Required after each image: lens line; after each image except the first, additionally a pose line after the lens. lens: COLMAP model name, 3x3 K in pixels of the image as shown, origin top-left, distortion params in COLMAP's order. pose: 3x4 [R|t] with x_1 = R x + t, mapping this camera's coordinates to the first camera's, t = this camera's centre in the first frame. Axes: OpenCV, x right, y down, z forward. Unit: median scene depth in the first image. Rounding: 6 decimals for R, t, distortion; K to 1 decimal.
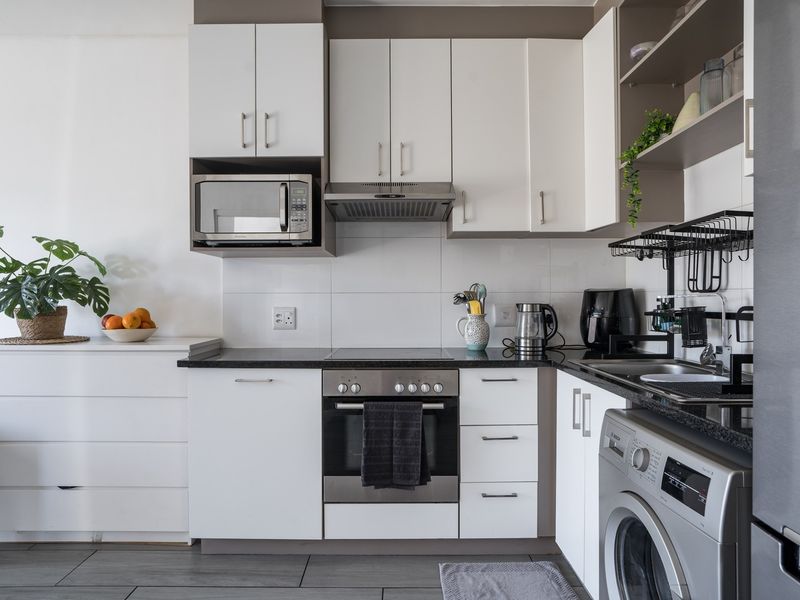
lens RADIAL K [[526.5, 0, 400.0], [0, 526.5, 300.0], [0, 0, 1]] dist [-0.030389, 0.004890]
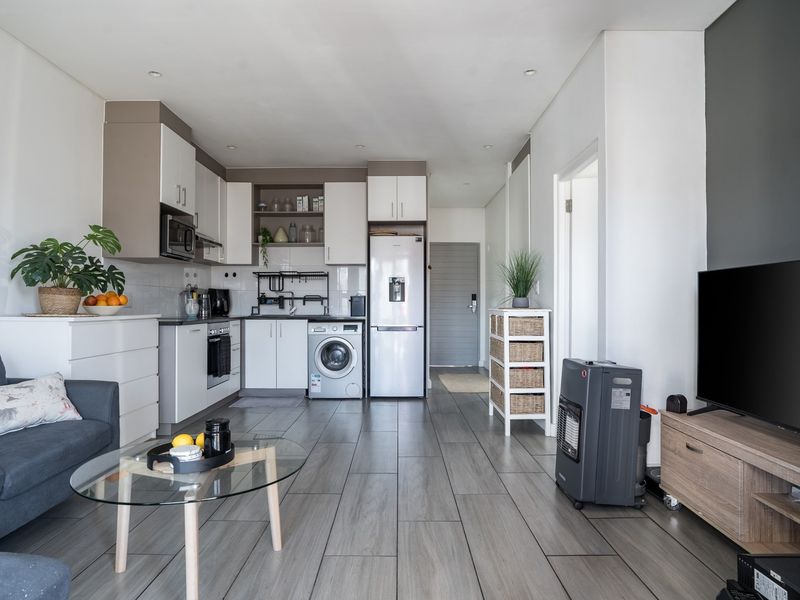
lens RADIAL K [[490.6, 0, 400.0], [0, 490.6, 300.0], [0, 0, 1]] dist [-0.019225, -0.000983]
pose [[-0.002986, 0.011306, 0.999932, -1.953288], [0.001785, 0.999935, -0.011300, 0.059736], [-0.999994, 0.001751, -0.003006, 0.241422]]
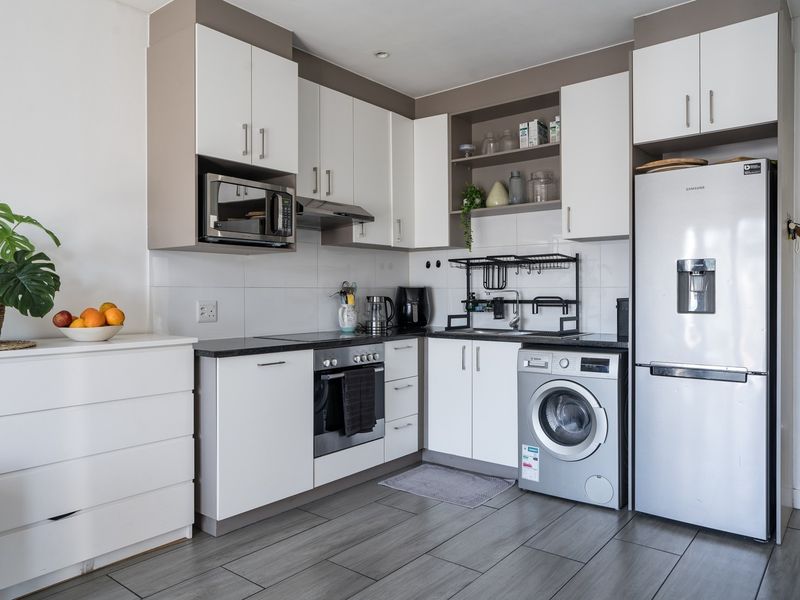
lens RADIAL K [[581.7, 0, 400.8], [0, 581.7, 294.4], [0, 0, 1]] dist [-0.012587, -0.004422]
pose [[0.623932, -0.000538, 0.781478, -1.035019], [0.002714, 0.999995, -0.001479, 0.004432], [-0.781474, 0.003043, 0.623931, -0.014325]]
